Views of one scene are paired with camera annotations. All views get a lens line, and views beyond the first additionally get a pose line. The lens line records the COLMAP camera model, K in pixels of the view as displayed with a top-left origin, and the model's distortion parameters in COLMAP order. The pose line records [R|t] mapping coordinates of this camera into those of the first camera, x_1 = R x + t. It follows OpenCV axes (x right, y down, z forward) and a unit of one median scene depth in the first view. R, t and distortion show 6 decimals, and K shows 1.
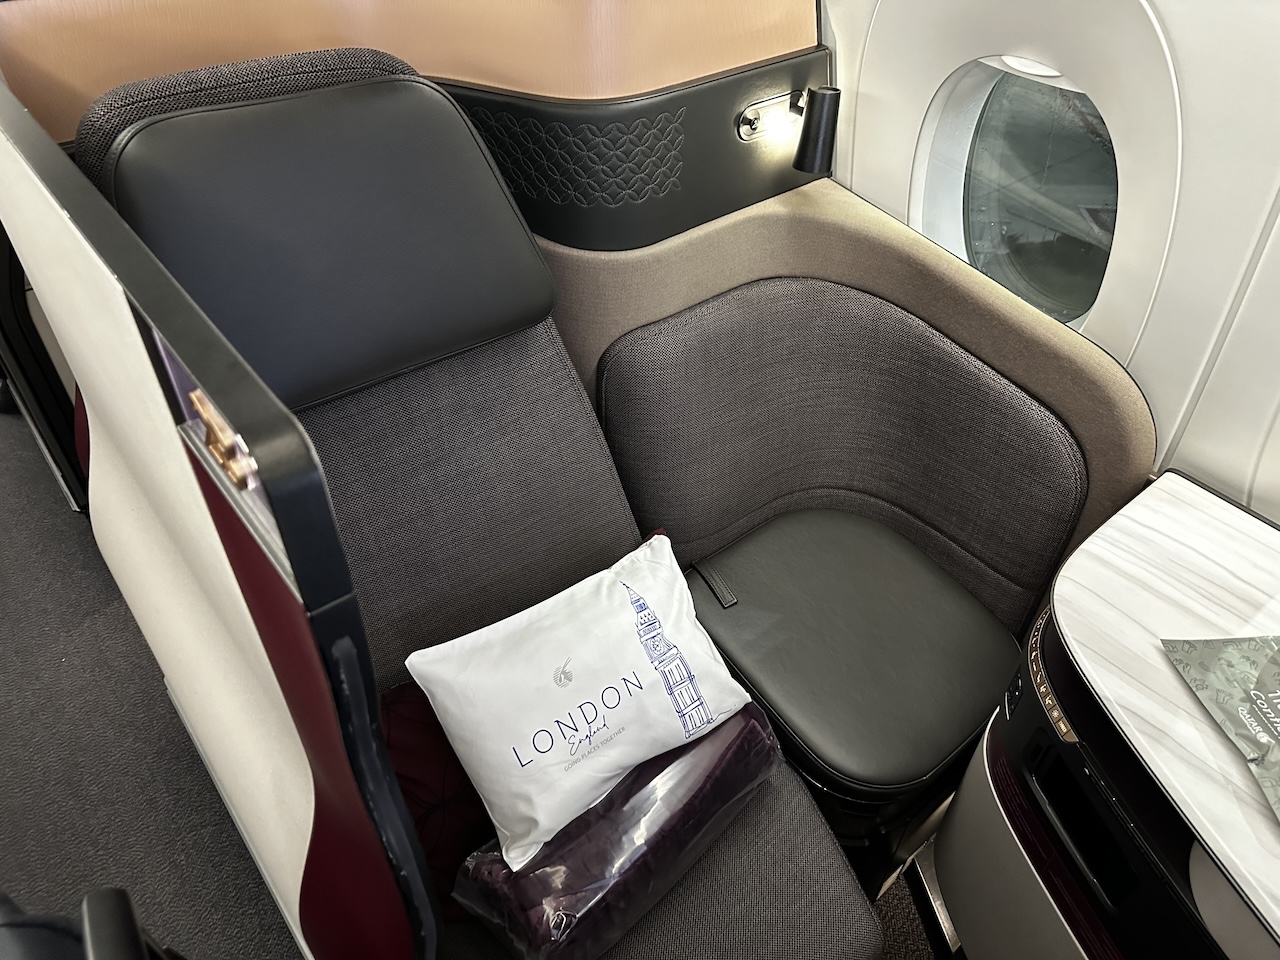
lens RADIAL K [[930.0, 0, 641.1], [0, 930.0, 478.6], [0, 0, 1]] dist [-0.003525, -0.011850]
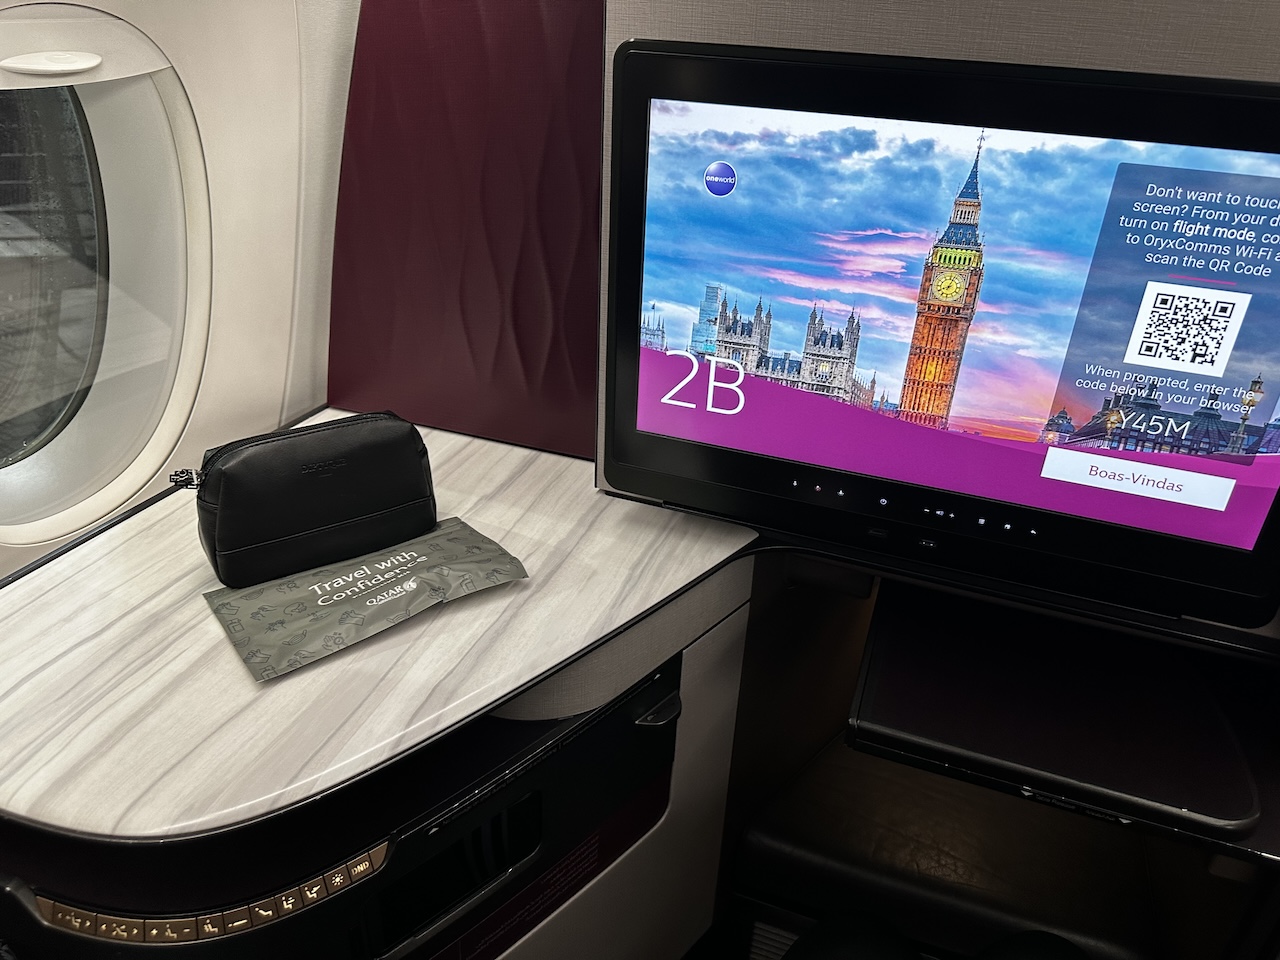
lens RADIAL K [[930.0, 0, 638.3], [0, 930.0, 482.9], [0, 0, 1]] dist [-0.003525, -0.011850]
pose [[-0.510097, -0.442731, 0.737422, 0.002775], [0.523162, 0.520818, 0.674574, -0.199018], [-0.682717, 0.729889, -0.034048, 0.689232]]
